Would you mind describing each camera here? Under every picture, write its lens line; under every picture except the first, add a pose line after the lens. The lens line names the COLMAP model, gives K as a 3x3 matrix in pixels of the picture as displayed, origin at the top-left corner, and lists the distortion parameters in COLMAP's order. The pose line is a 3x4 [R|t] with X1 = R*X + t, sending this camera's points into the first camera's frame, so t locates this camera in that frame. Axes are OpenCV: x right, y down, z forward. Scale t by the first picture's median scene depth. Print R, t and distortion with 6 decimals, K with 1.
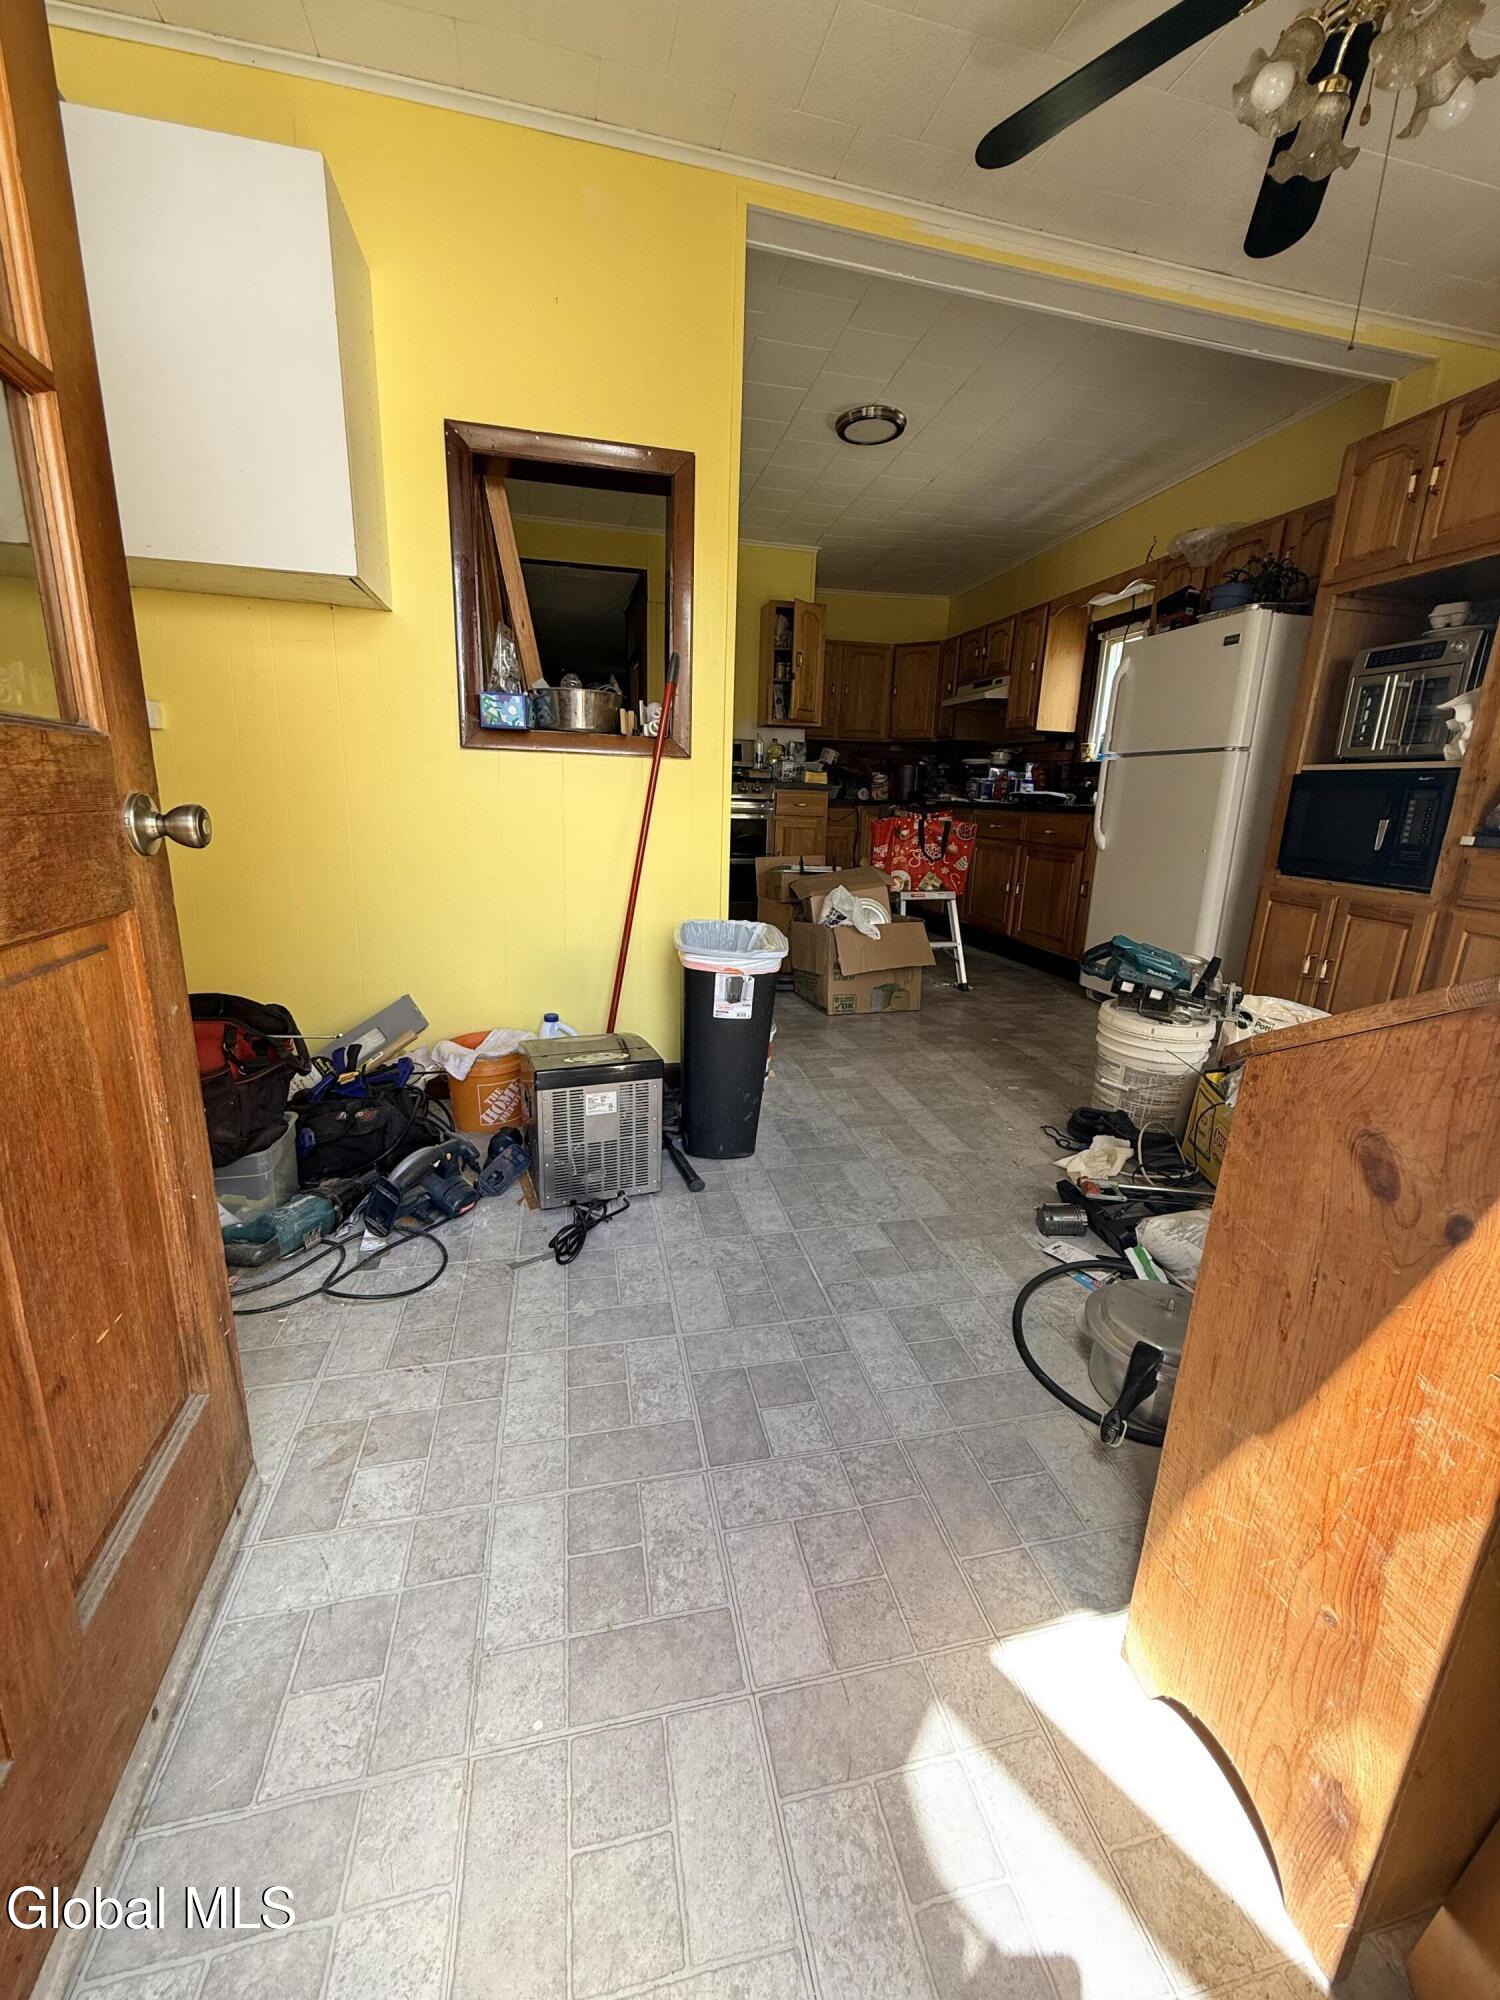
lens RADIAL K [[798.1, 0, 745.6], [0, 798.1, 993.7], [0, 0, 1]] dist [0.002280, -0.000671]
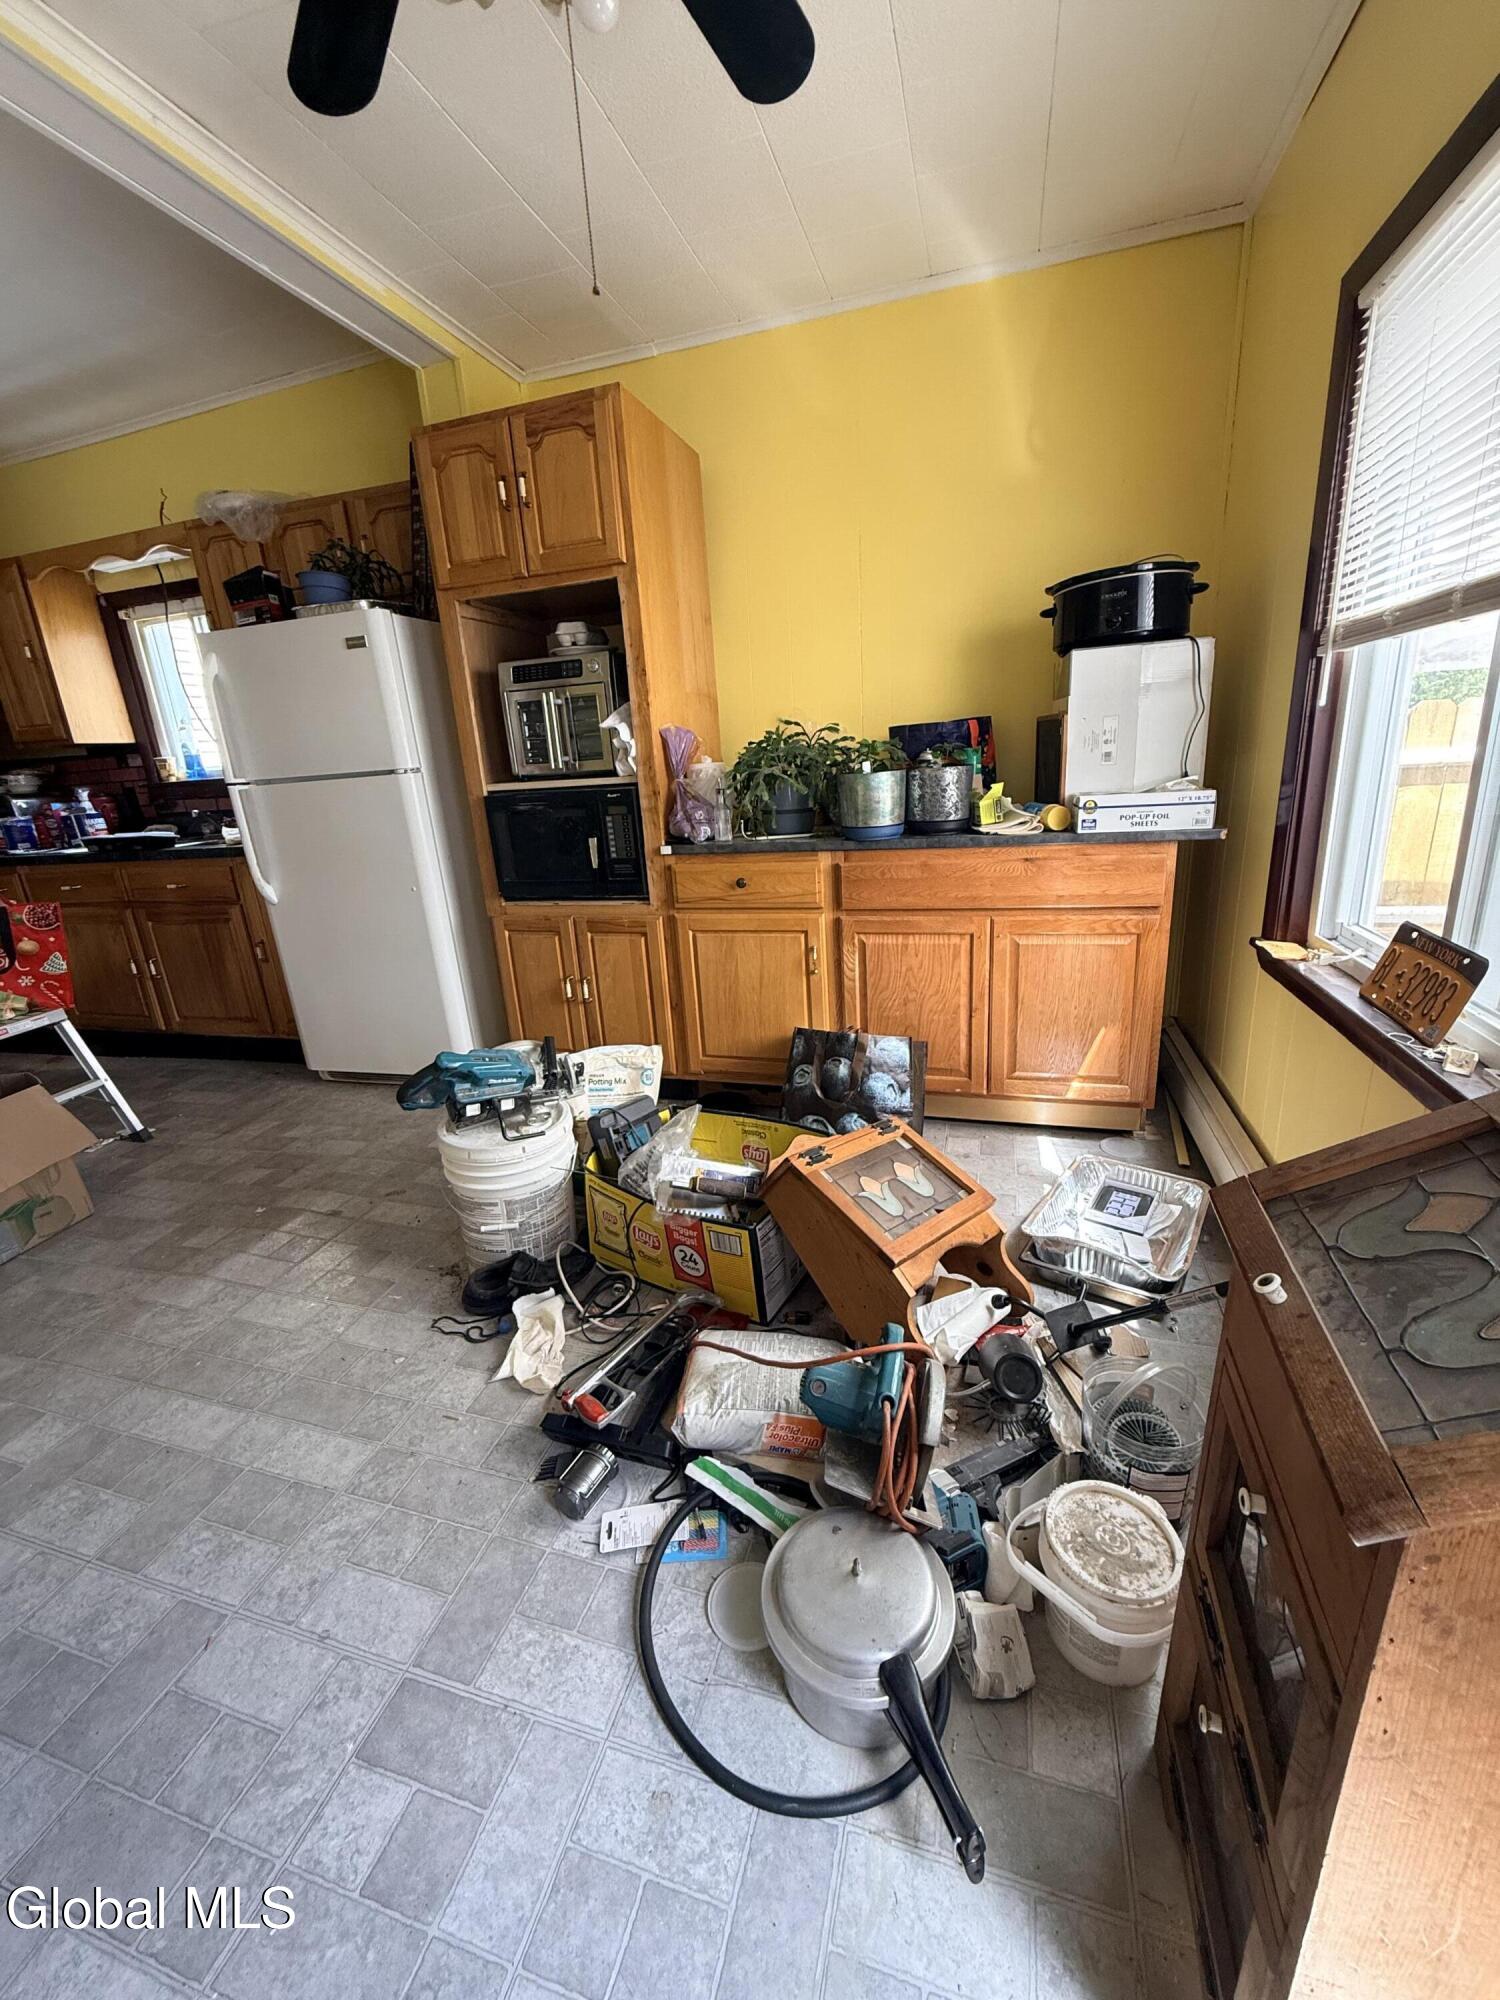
lens RADIAL K [[798.1, 0, 754.5], [0, 798.1, 995.0], [0, 0, 1]] dist [0.002280, -0.000671]
pose [[0.484070, -0.316879, 0.815637, 0.014347], [0.294140, 0.936811, 0.189388, -0.143050], [-0.824111, 0.148235, 0.546688, 0.274527]]
